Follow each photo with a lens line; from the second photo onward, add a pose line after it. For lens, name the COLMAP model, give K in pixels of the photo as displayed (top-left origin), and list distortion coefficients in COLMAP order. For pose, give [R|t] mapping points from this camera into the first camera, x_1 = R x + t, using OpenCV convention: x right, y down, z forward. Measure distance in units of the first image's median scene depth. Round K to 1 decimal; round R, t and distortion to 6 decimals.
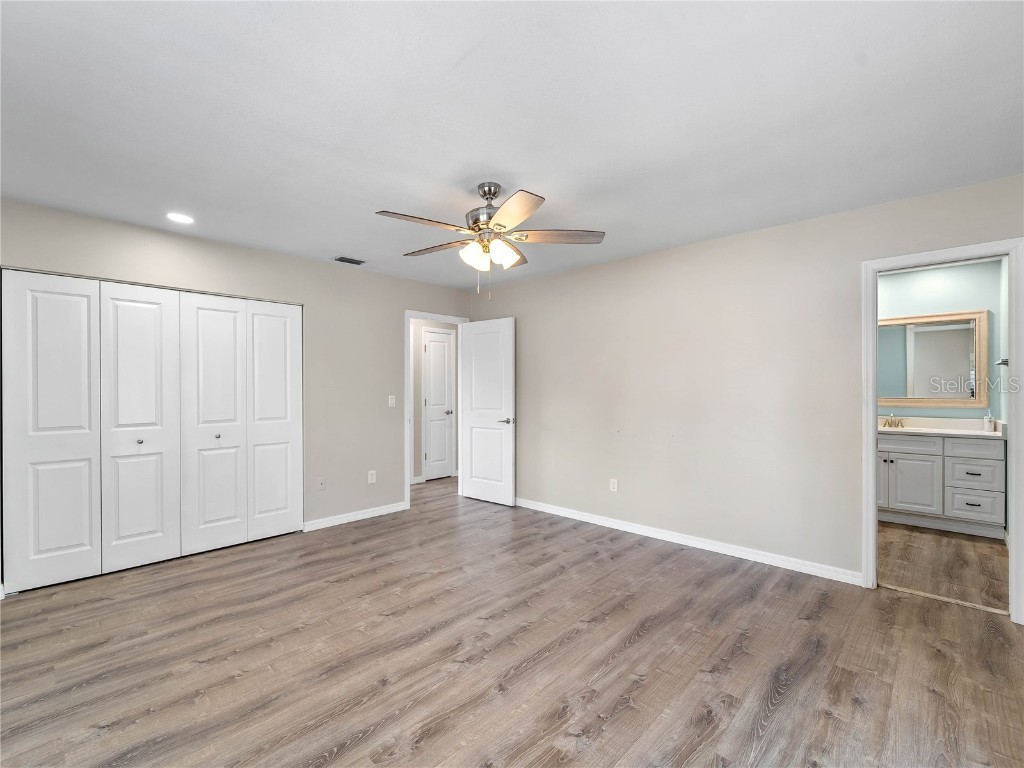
lens RADIAL K [[462.1, 0, 510.9], [0, 462.1, 388.0], [0, 0, 1]] dist [-0.003005, -0.001111]
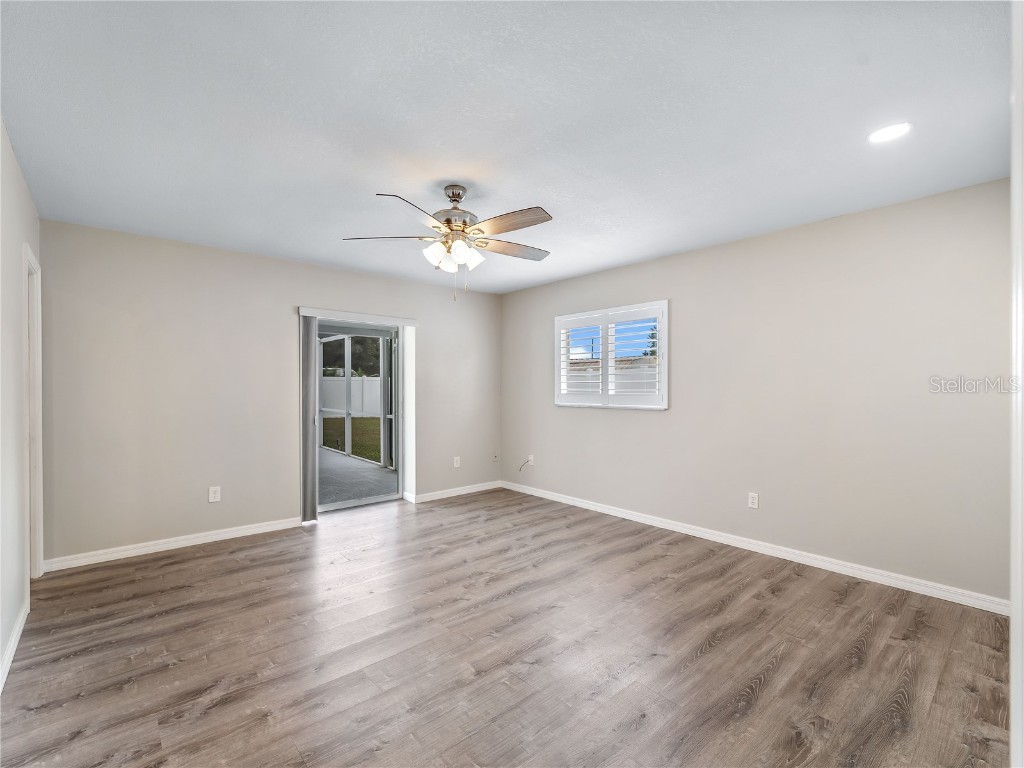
lens RADIAL K [[462.1, 0, 511.3], [0, 462.1, 384.9], [0, 0, 1]] dist [-0.003005, -0.001111]
pose [[-0.995699, -0.000060, 0.092648, -0.255549], [-0.000493, 0.999989, -0.004647, 0.001443], [-0.092646, -0.004673, -0.995688, 1.961049]]
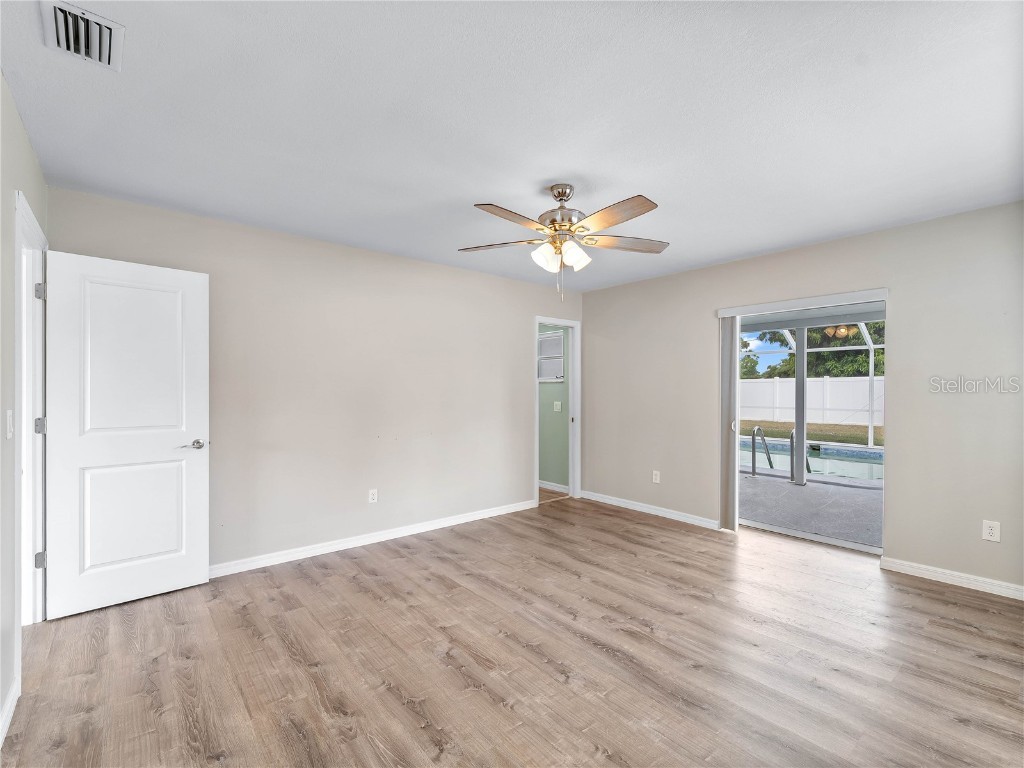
lens RADIAL K [[462.1, 0, 517.1], [0, 462.1, 389.2], [0, 0, 1]] dist [-0.003005, -0.001111]
pose [[0.114941, 0.001859, 0.993371, -1.024151], [-0.000645, 0.999998, -0.001797, 0.000137], [-0.993372, -0.000434, 0.114942, 0.956600]]
